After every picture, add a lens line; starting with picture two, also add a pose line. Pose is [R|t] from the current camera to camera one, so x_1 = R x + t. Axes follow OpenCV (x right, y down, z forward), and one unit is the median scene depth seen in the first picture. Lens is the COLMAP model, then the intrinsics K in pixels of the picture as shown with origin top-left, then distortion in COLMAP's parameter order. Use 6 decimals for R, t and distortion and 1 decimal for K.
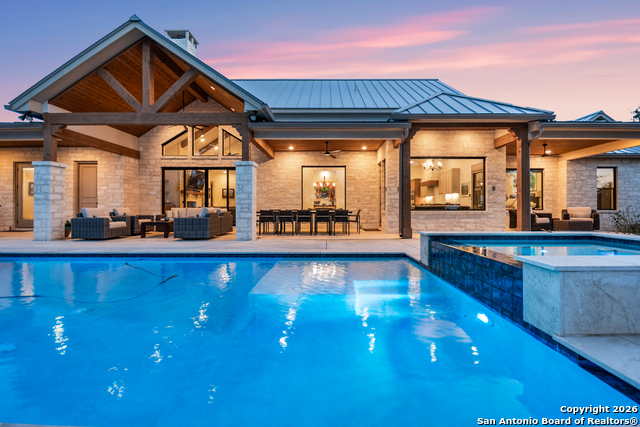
lens RADIAL K [[287.5, 0, 328.4], [0, 287.5, 205.6], [0, 0, 1]] dist [-0.003085, -0.001020]
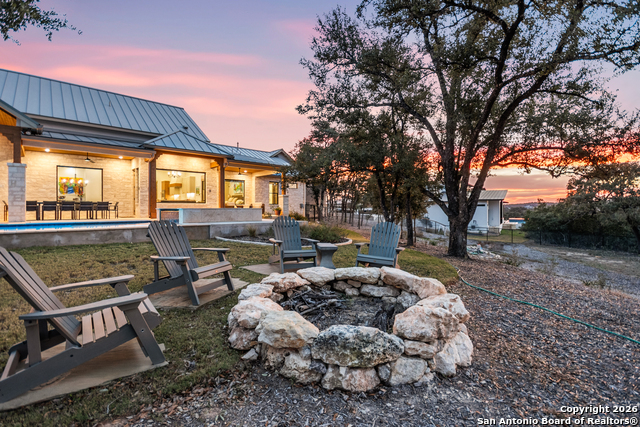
lens RADIAL K [[288.6, 0, 324.8], [0, 288.6, 210.3], [0, 0, 1]] dist [-0.001645, -0.000599]
pose [[0.716855, -0.006648, 0.697190, -0.154550], [-0.004059, 0.999898, 0.013707, 0.032688], [-0.697210, -0.012655, 0.716755, -0.754010]]
